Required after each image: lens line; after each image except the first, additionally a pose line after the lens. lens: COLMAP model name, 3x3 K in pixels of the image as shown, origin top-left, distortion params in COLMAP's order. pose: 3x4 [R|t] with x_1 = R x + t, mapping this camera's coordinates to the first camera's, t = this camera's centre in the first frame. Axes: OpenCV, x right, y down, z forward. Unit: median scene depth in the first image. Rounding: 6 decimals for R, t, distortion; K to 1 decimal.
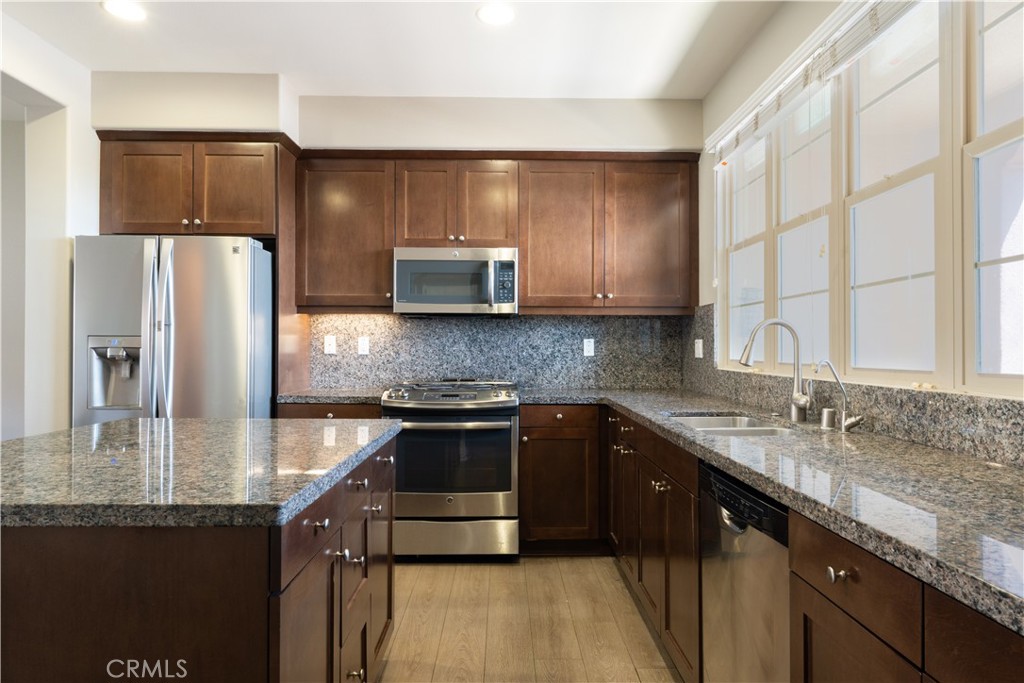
lens RADIAL K [[630.7, 0, 512.0], [0, 630.7, 341.5], [0, 0, 1]] dist [-0.000243, -0.000569]
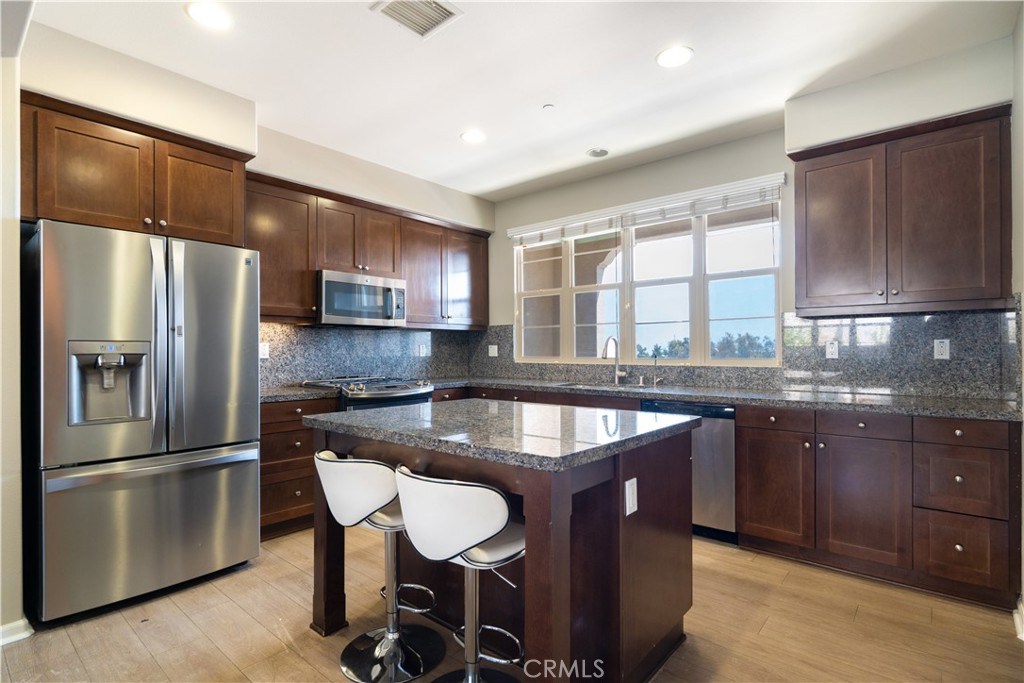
lens RADIAL K [[501.6, 0, 512.0], [0, 501.6, 341.5], [0, 0, 1]] dist [0.001726, 0.000153]
pose [[0.658826, 0.007901, 0.752254, -0.690386], [-0.001145, 0.999954, -0.009500, -0.001545], [-0.752295, 0.005397, 0.658804, 0.088120]]
